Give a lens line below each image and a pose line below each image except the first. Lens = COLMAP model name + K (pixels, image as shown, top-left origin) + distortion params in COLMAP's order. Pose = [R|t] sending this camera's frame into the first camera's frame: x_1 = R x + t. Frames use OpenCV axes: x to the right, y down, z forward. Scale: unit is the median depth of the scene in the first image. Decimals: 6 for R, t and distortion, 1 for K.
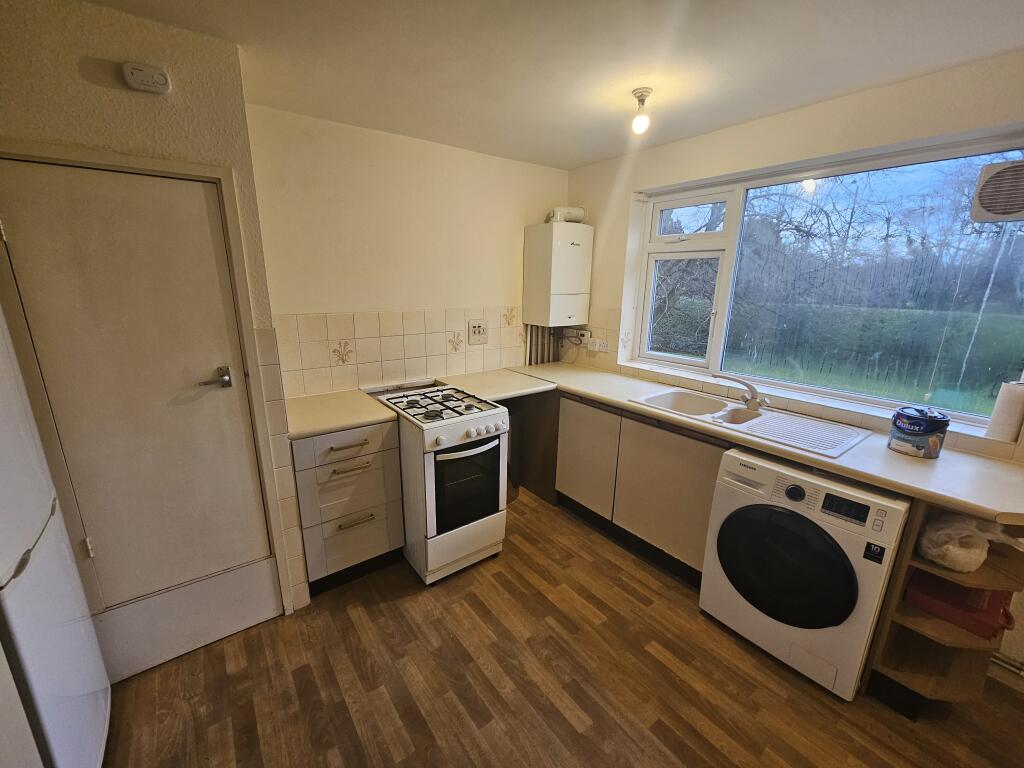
lens RADIAL K [[417.9, 0, 497.1], [0, 417.9, 386.9], [0, 0, 1]] dist [0.003305, 0.000670]
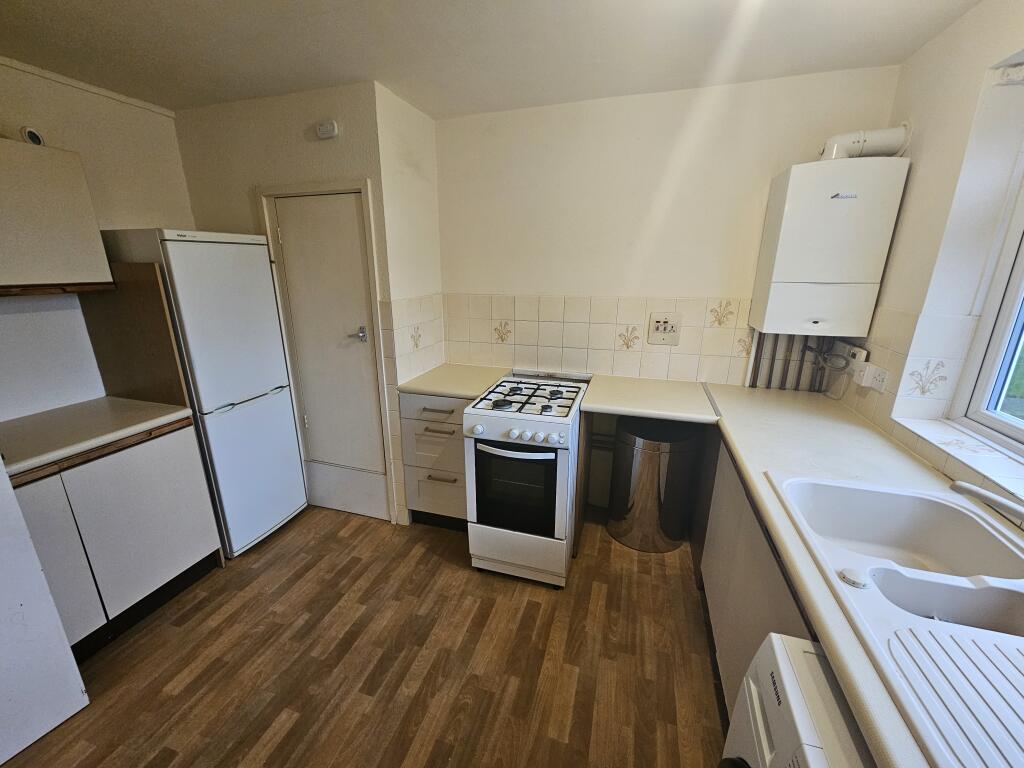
lens RADIAL K [[417.9, 0, 497.1], [0, 417.9, 386.9], [0, 0, 1]] dist [0.003305, 0.000670]
pose [[0.585519, 0.217768, -0.780861, 0.591246], [-0.194800, 0.972815, 0.125232, -0.091521], [0.786905, 0.078786, 0.612023, 0.413464]]
